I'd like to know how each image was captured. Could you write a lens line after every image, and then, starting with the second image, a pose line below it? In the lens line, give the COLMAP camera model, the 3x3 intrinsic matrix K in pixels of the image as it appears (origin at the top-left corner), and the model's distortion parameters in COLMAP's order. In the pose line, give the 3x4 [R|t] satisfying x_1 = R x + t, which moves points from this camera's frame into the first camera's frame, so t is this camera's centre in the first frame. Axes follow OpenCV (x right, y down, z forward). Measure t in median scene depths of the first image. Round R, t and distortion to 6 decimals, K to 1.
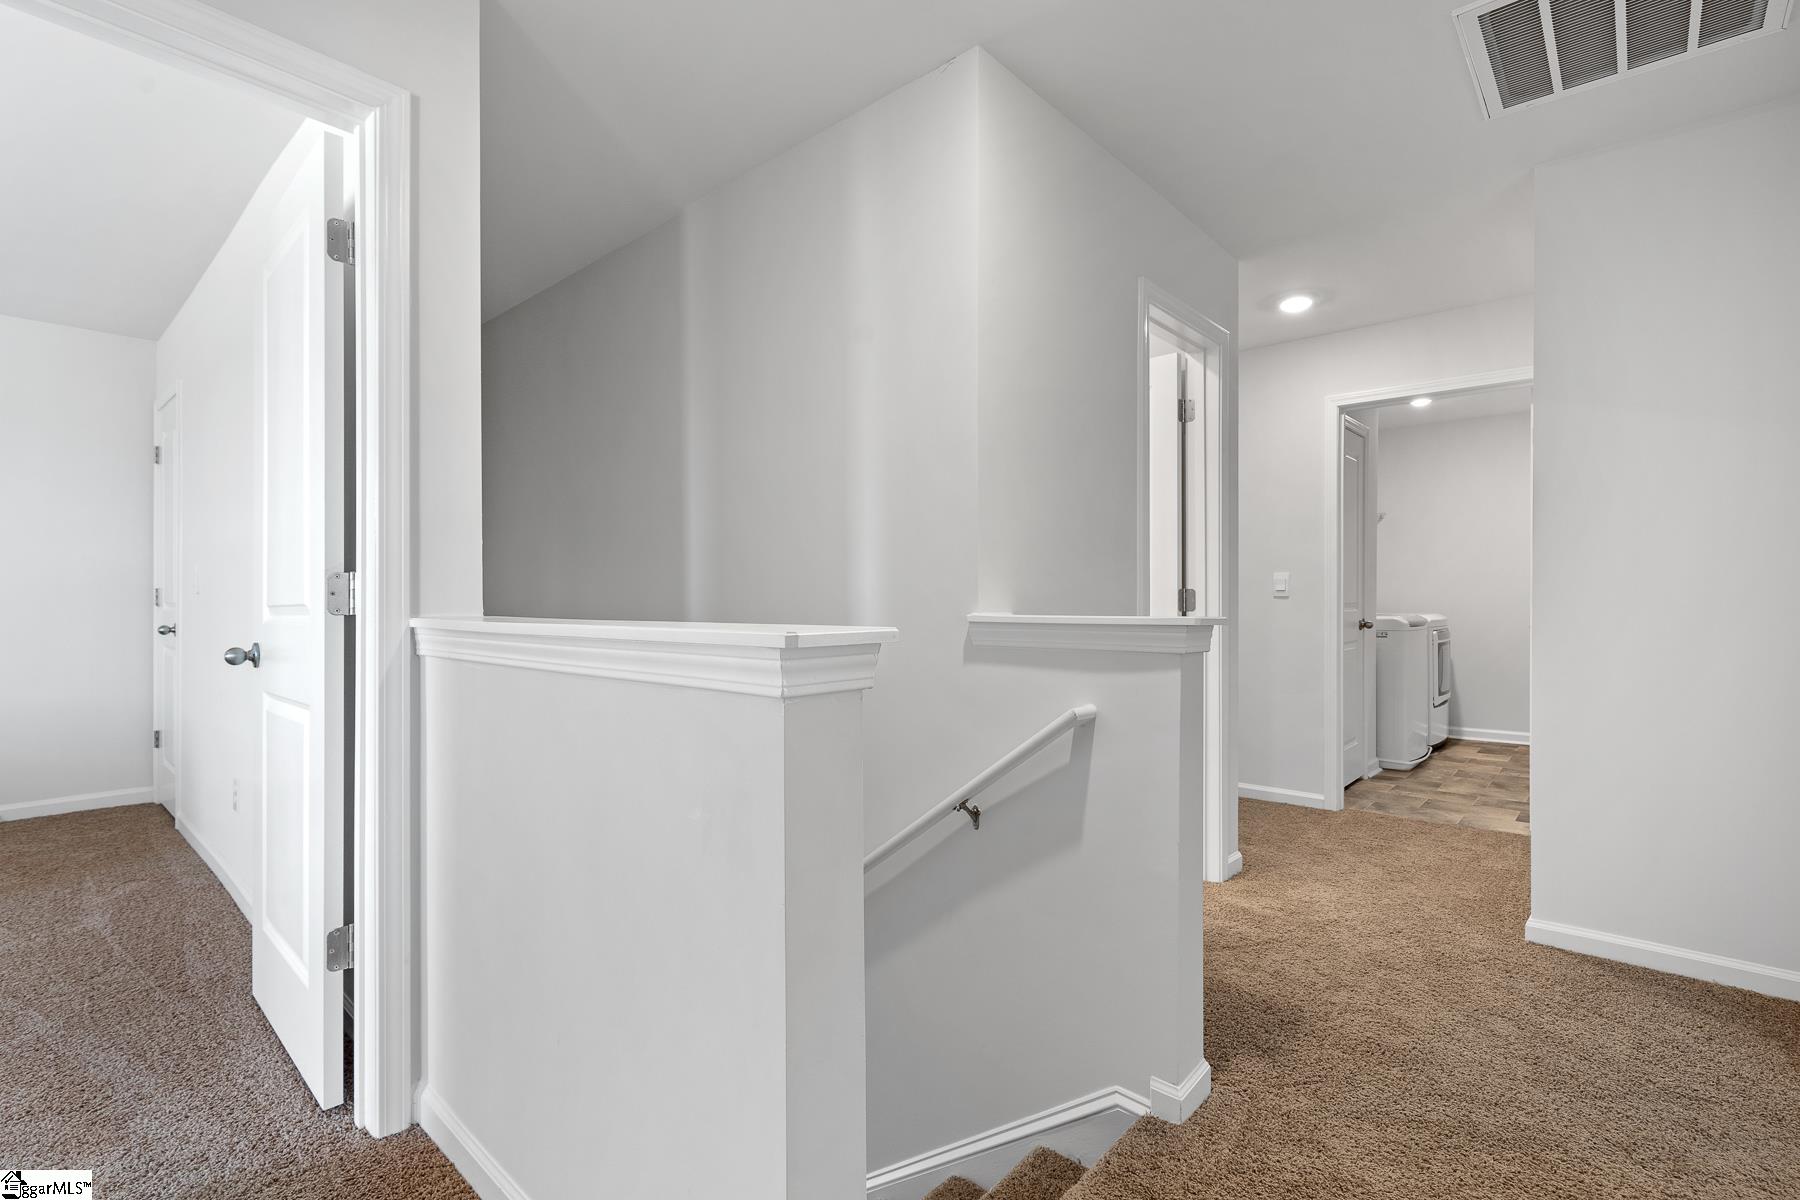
lens RADIAL K [[815.0, 0, 901.0], [0, 815.0, 596.4], [0, 0, 1]] dist [-0.000624, -0.000031]
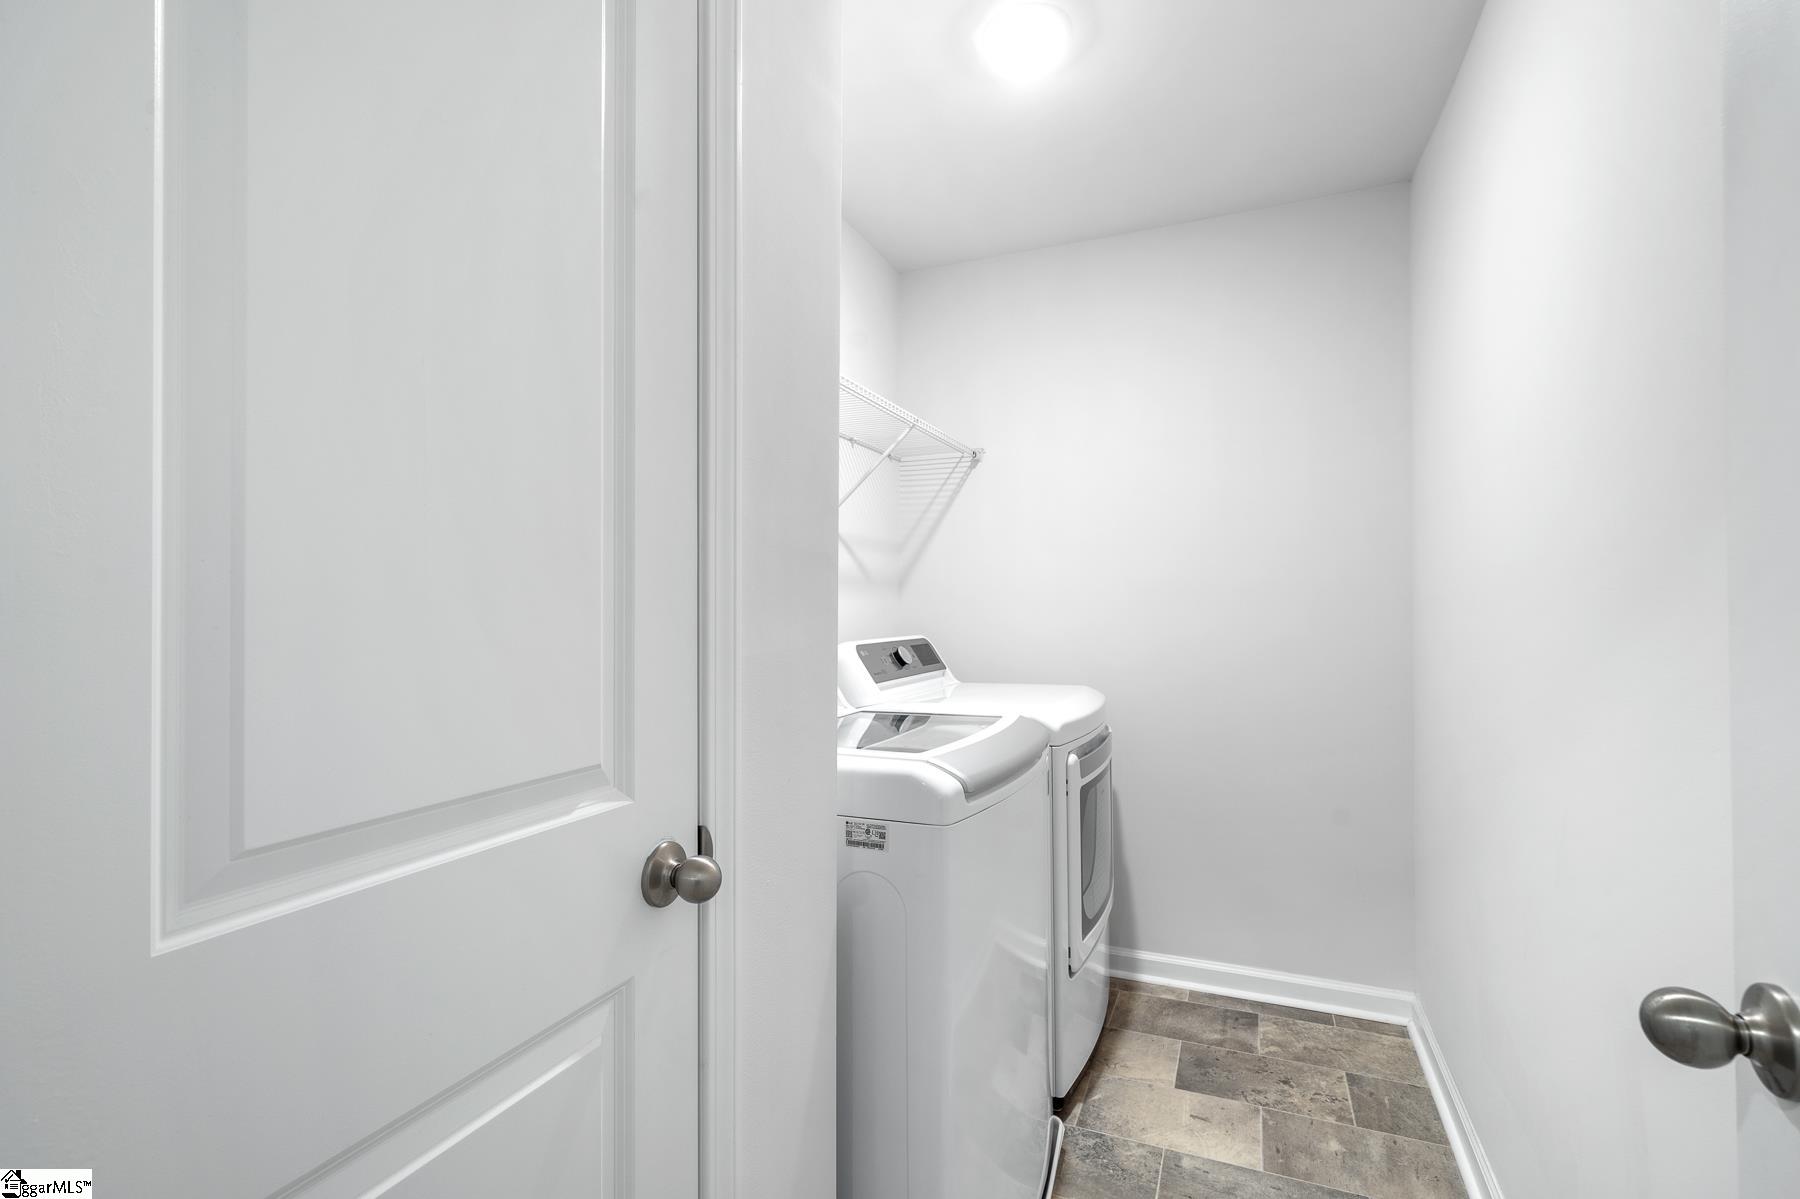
lens RADIAL K [[842.6, 0, 900.0], [0, 842.6, 601.9], [0, 0, 1]] dist [0.006113, -0.001032]
pose [[0.943836, 0.004728, 0.330381, 0.453104], [-0.002958, 0.999978, -0.005858, -0.020142], [-0.330401, 0.004552, 0.943830, 0.664885]]
